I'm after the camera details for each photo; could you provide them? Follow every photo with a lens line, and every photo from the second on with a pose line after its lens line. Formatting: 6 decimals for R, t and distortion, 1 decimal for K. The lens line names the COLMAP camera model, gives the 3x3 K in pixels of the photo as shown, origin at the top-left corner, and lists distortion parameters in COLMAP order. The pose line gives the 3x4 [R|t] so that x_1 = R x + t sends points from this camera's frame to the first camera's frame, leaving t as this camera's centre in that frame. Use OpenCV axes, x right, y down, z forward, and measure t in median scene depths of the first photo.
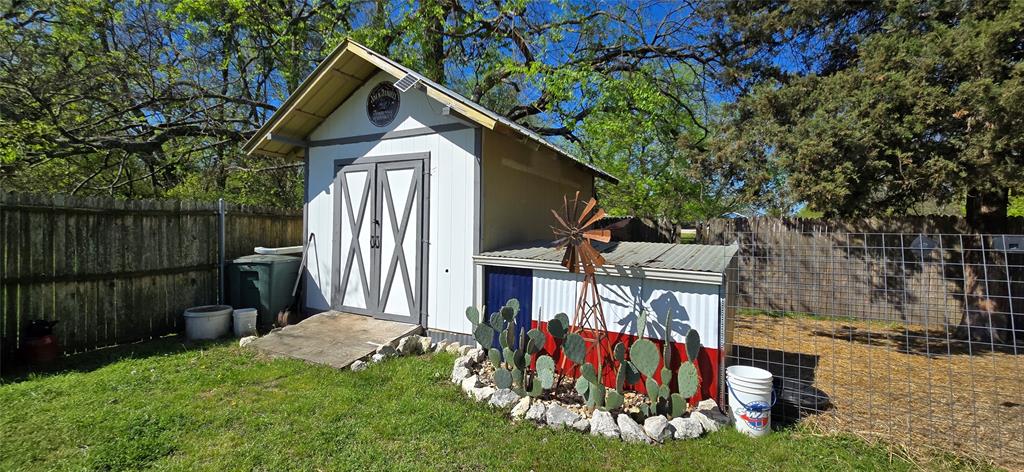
lens RADIAL K [[411.5, 0, 512.7], [0, 411.5, 228.1], [0, 0, 1]] dist [-0.008440, 0.001241]
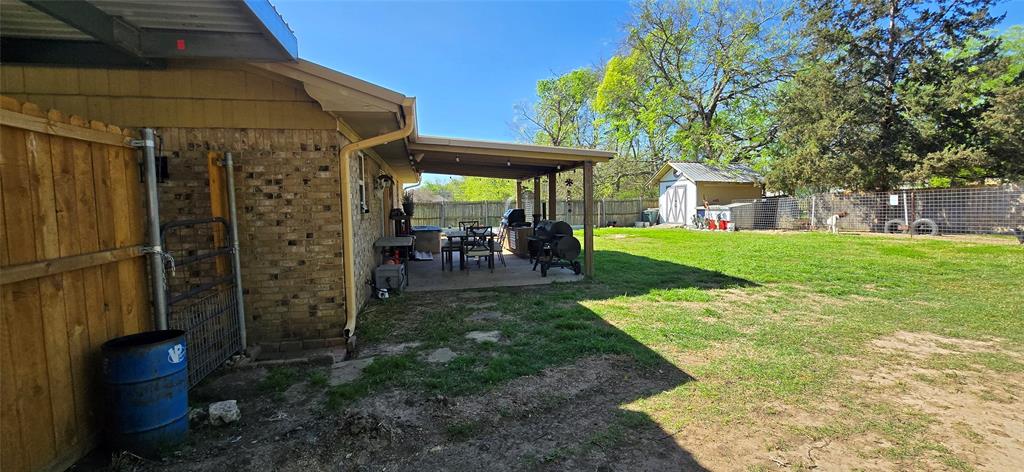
lens RADIAL K [[411.5, 0, 513.8], [0, 411.5, 231.9], [0, 0, 1]] dist [-0.008440, 0.001241]
pose [[0.699939, 0.007962, -0.714159, 1.514709], [0.019932, 0.999331, 0.030676, 0.139524], [0.713925, -0.035706, 0.699311, -3.132945]]
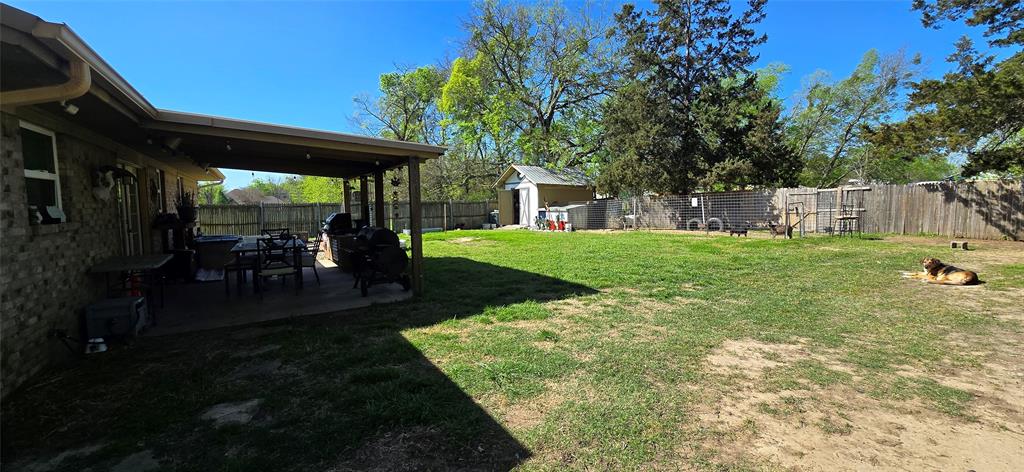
lens RADIAL K [[411.5, 0, 508.2], [0, 411.5, 237.0], [0, 0, 1]] dist [-0.008440, 0.001241]
pose [[0.897827, -0.008941, -0.440257, 1.461774], [0.033733, 0.998253, 0.048518, 0.130566], [0.439054, -0.058412, 0.896560, -2.953756]]
